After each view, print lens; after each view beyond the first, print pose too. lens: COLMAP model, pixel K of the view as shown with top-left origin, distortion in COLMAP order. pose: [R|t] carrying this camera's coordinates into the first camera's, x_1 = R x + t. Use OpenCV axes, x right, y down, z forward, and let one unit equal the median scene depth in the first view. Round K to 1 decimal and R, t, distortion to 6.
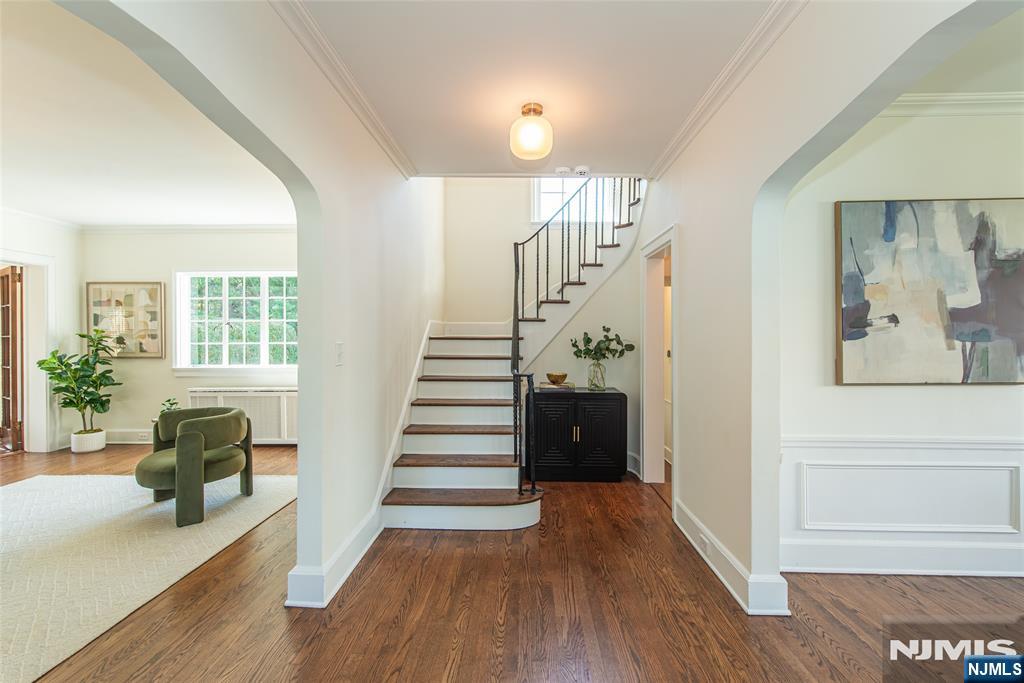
lens RADIAL K [[465.6, 0, 506.9], [0, 465.6, 341.9], [0, 0, 1]] dist [0.003983, 0.000202]
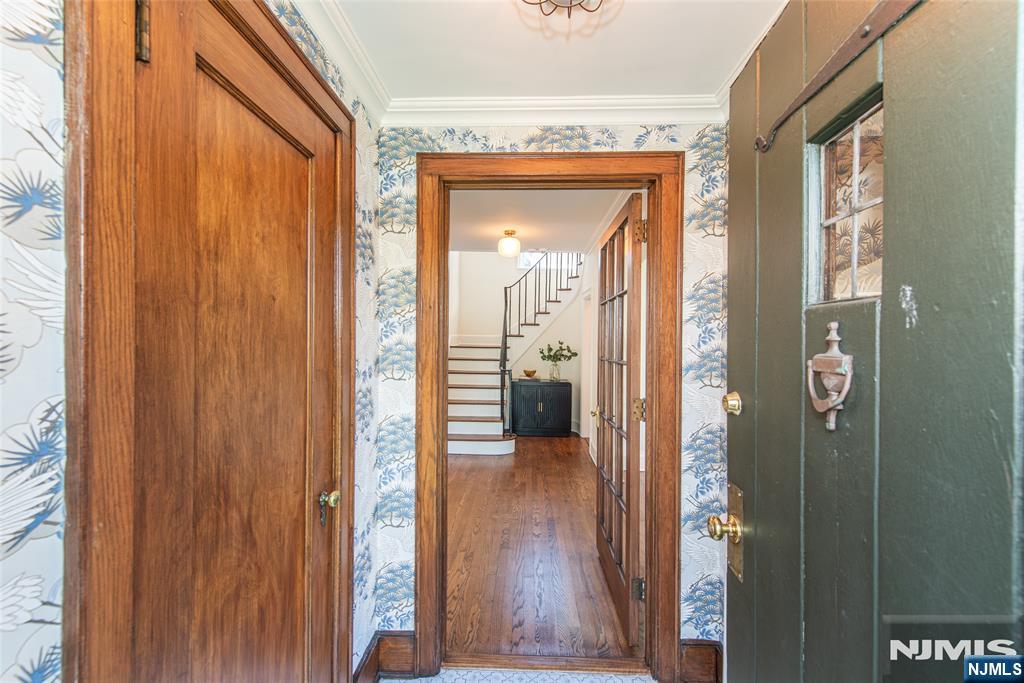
lens RADIAL K [[471.8, 0, 518.4], [0, 471.8, 340.5], [0, 0, 1]] dist [-0.003464, -0.000211]
pose [[0.999848, 0.010711, 0.013771, 0.044218], [-0.010736, 0.999941, 0.001739, -0.036038], [-0.013751, -0.001886, 0.999904, -0.621981]]
